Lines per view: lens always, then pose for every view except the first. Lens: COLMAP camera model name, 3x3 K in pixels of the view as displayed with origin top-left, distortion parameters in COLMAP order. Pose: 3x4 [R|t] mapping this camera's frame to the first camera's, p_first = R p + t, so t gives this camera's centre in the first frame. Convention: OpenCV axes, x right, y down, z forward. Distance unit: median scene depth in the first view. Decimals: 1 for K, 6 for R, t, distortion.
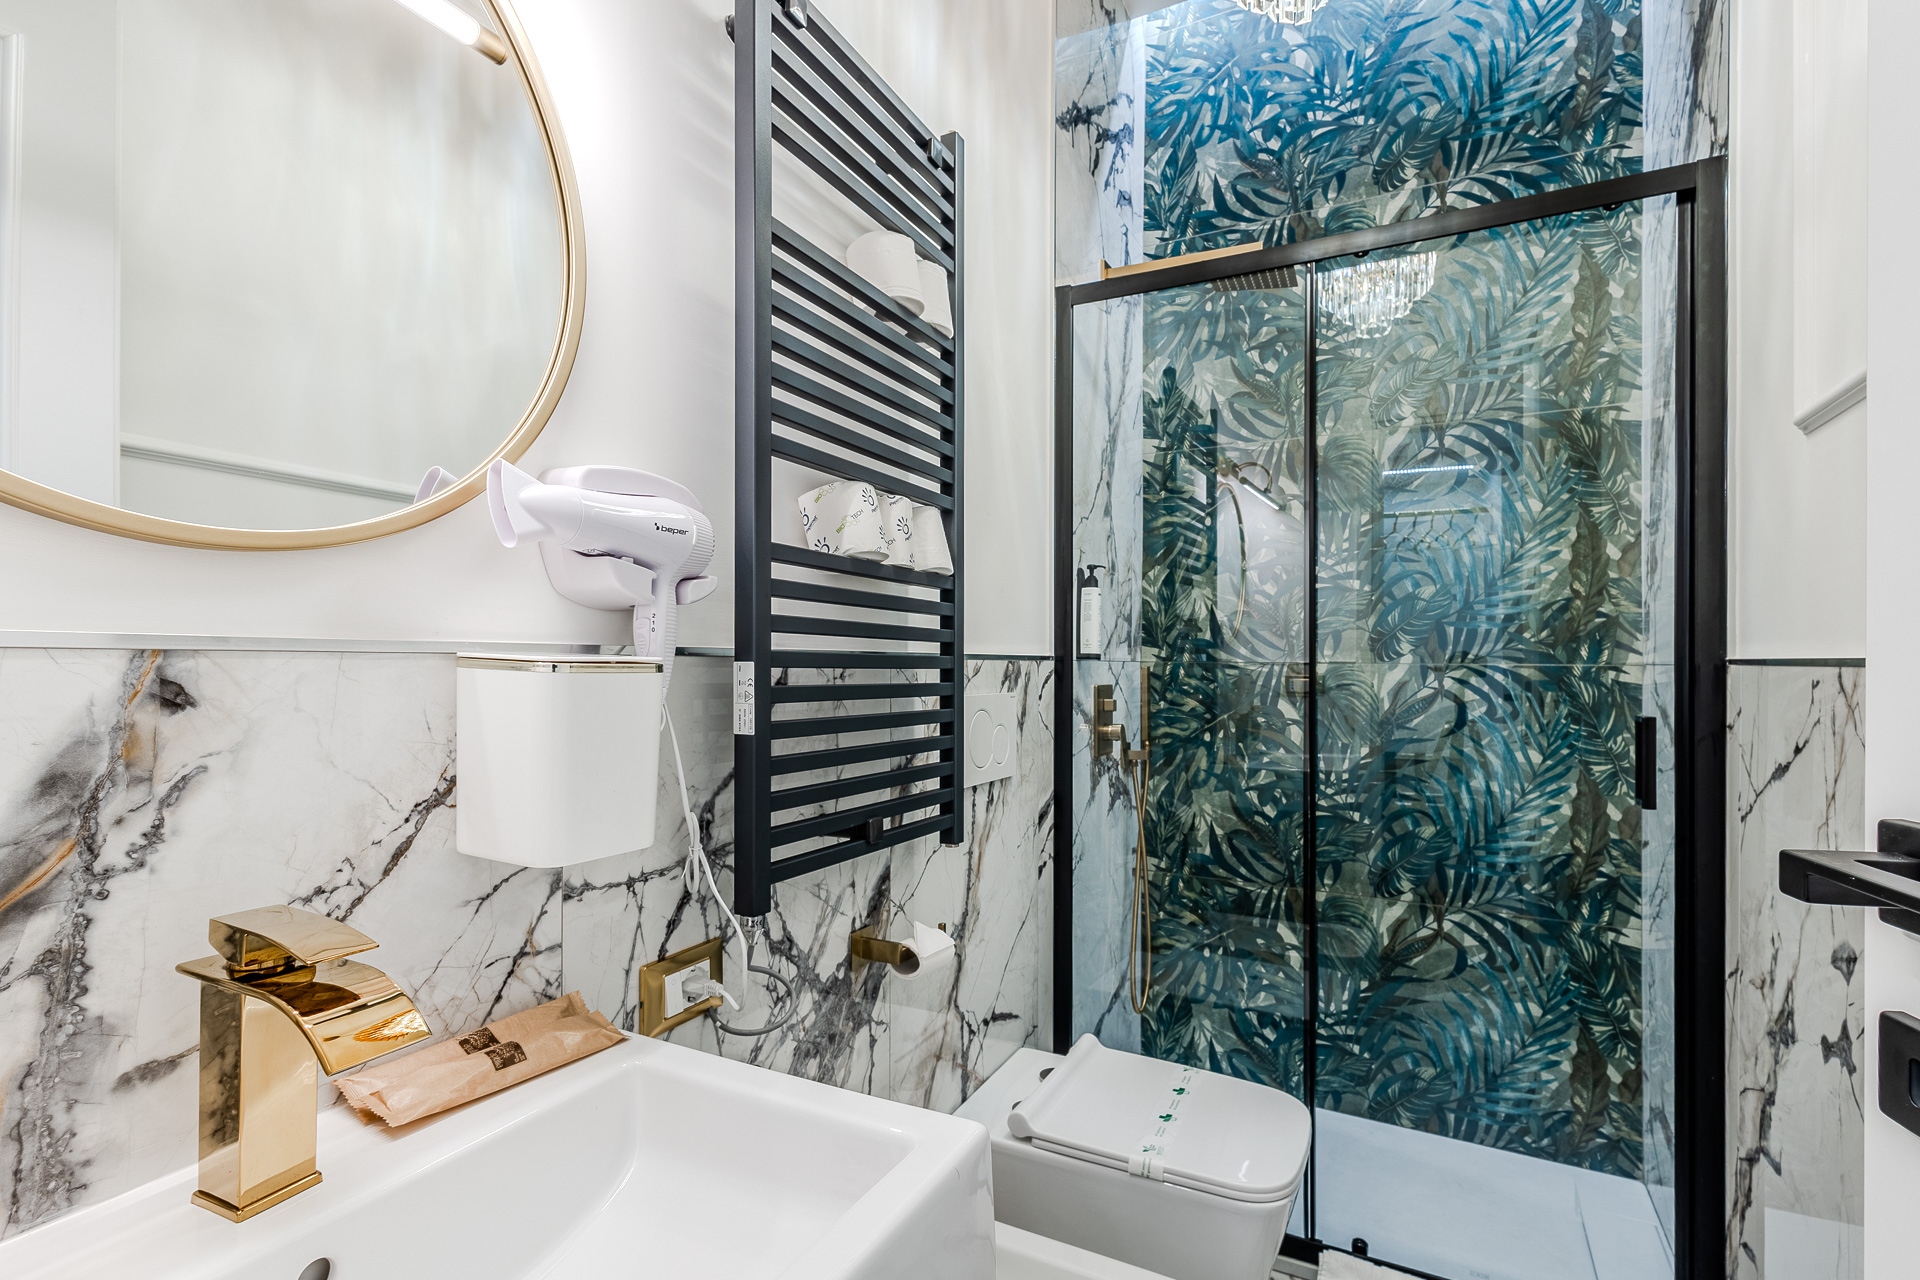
lens RADIAL K [[898.8, 0, 971.2], [0, 898.8, 632.9], [0, 0, 1]] dist [0.018034, -0.008138]
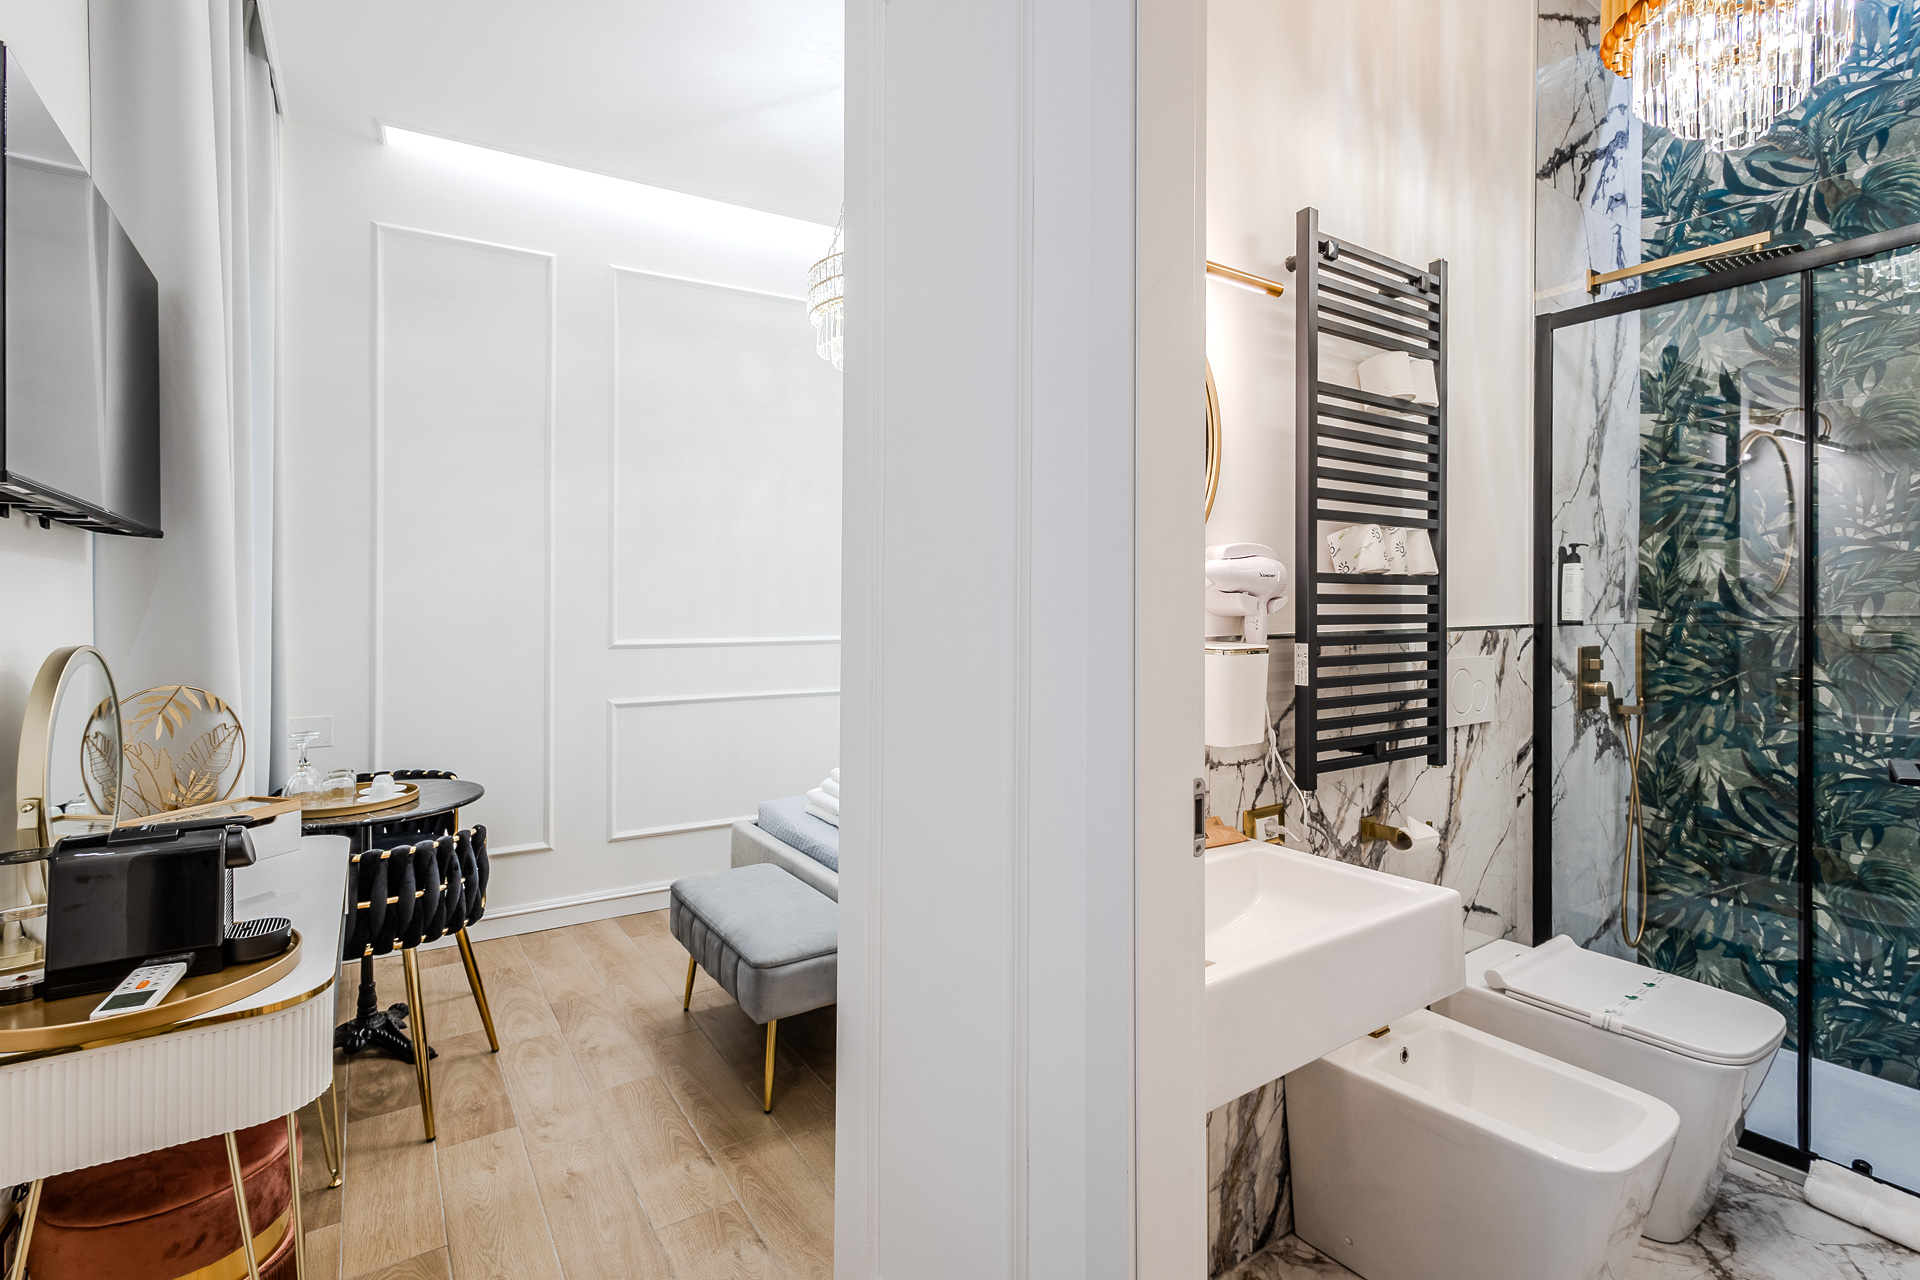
lens RADIAL K [[898.8, 0, 971.2], [0, 898.8, 632.9], [0, 0, 1]] dist [0.018034, -0.008138]
pose [[0.880294, 0.001184, -0.474427, 0.004298], [0.029180, 0.997968, 0.056635, -0.046539], [0.473530, -0.063699, 0.878471, -0.364157]]
